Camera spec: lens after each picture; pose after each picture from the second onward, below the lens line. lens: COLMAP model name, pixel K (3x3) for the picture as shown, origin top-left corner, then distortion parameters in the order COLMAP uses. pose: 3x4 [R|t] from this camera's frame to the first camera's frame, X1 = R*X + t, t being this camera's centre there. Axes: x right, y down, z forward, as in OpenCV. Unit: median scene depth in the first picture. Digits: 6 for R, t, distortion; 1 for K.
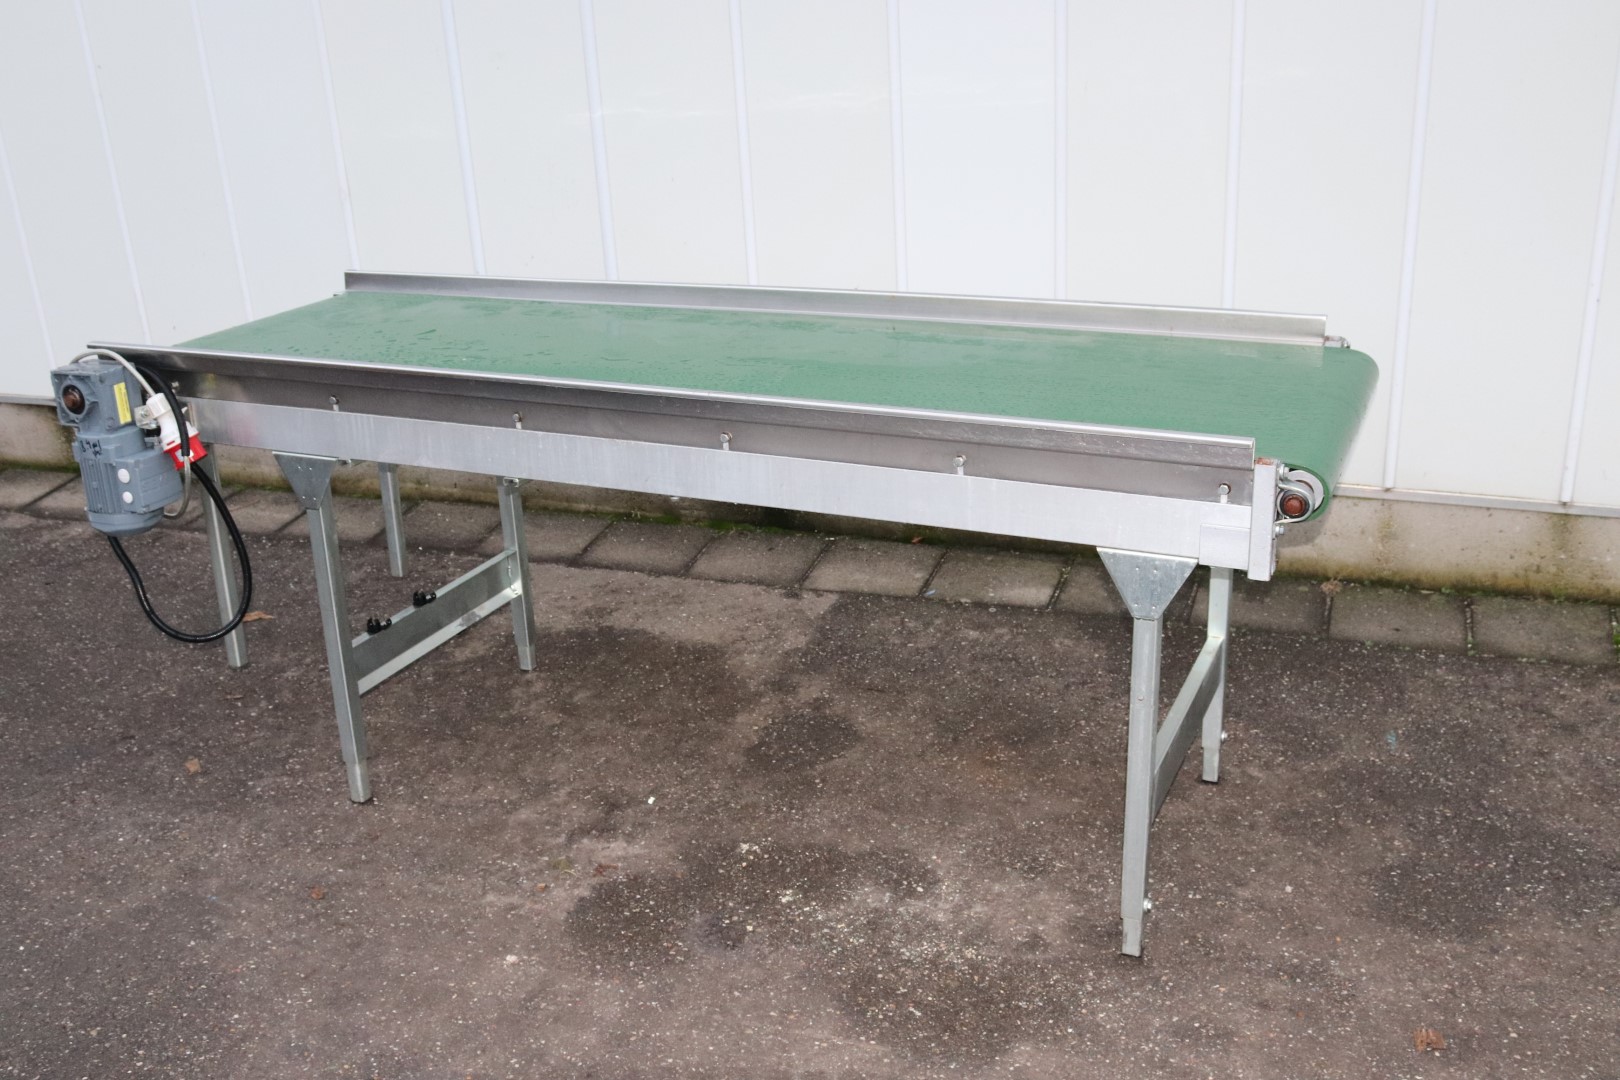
lens RADIAL K [[1654.9, 0, 813.7], [0, 1654.9, 534.7], [0, 0, 1]] dist [-0.059663, 0.000000]
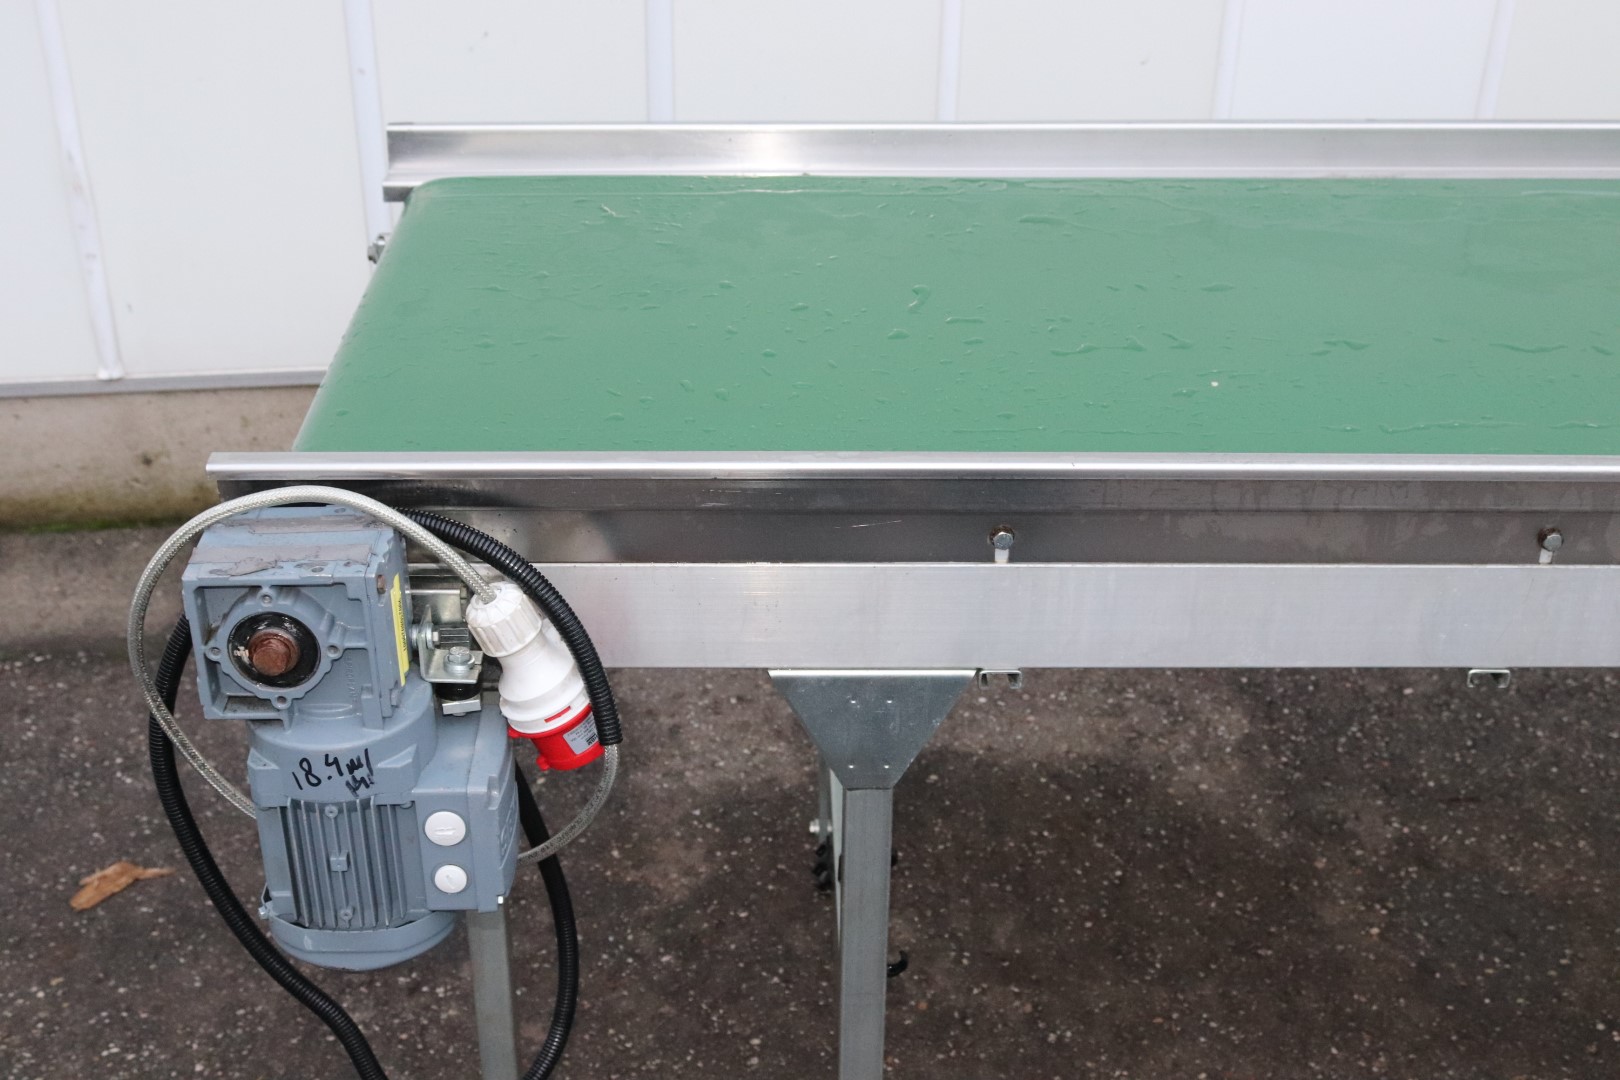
lens RADIAL K [[2026.4, 0, 821.3], [0, 2026.4, 540.3], [0, 0, 1]] dist [-0.061540, 0.000000]
pose [[0.895866, -0.167128, 0.411694, -0.454684], [0.100874, 0.978870, 0.177869, -0.147145], [-0.432722, -0.117818, 0.893795, 0.505043]]
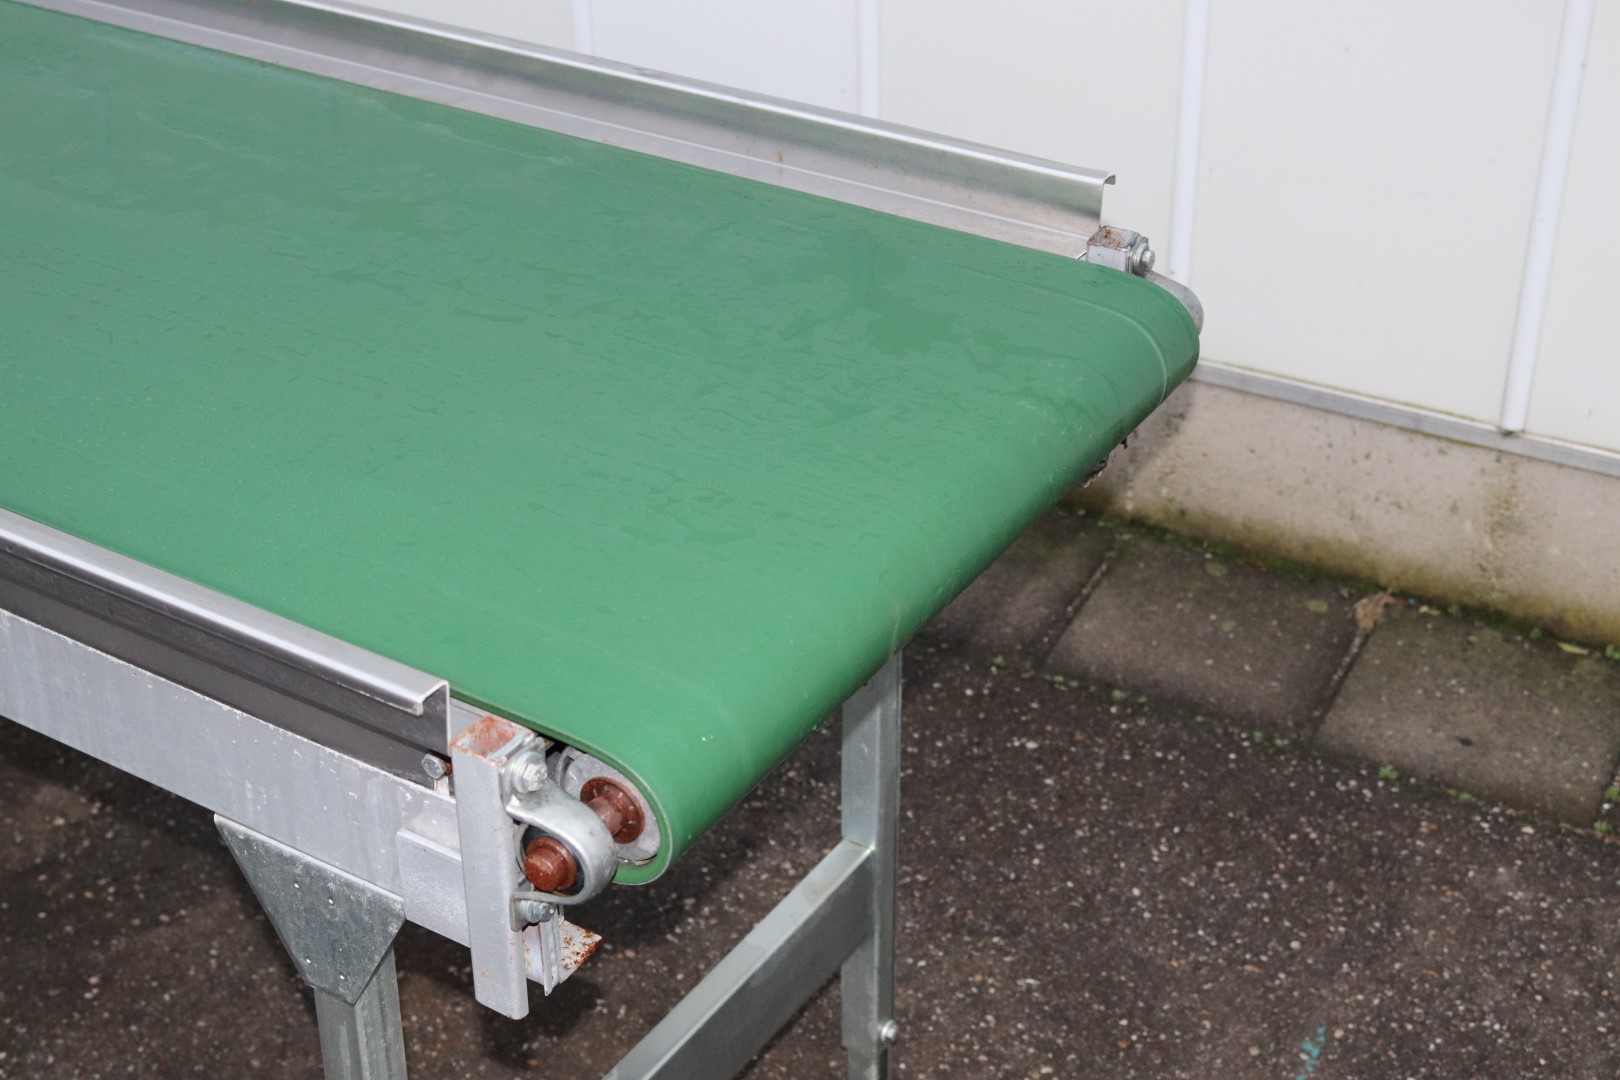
lens RADIAL K [[2450.1, 0, 807.0], [0, 2450.1, 541.5], [0, 0, 1]] dist [-0.021767, 0.000000]
pose [[0.986229, 0.109333, -0.124090, 0.269417], [-0.082654, 0.975729, 0.202786, -0.133647], [0.143250, -0.189737, 0.971329, 0.329258]]
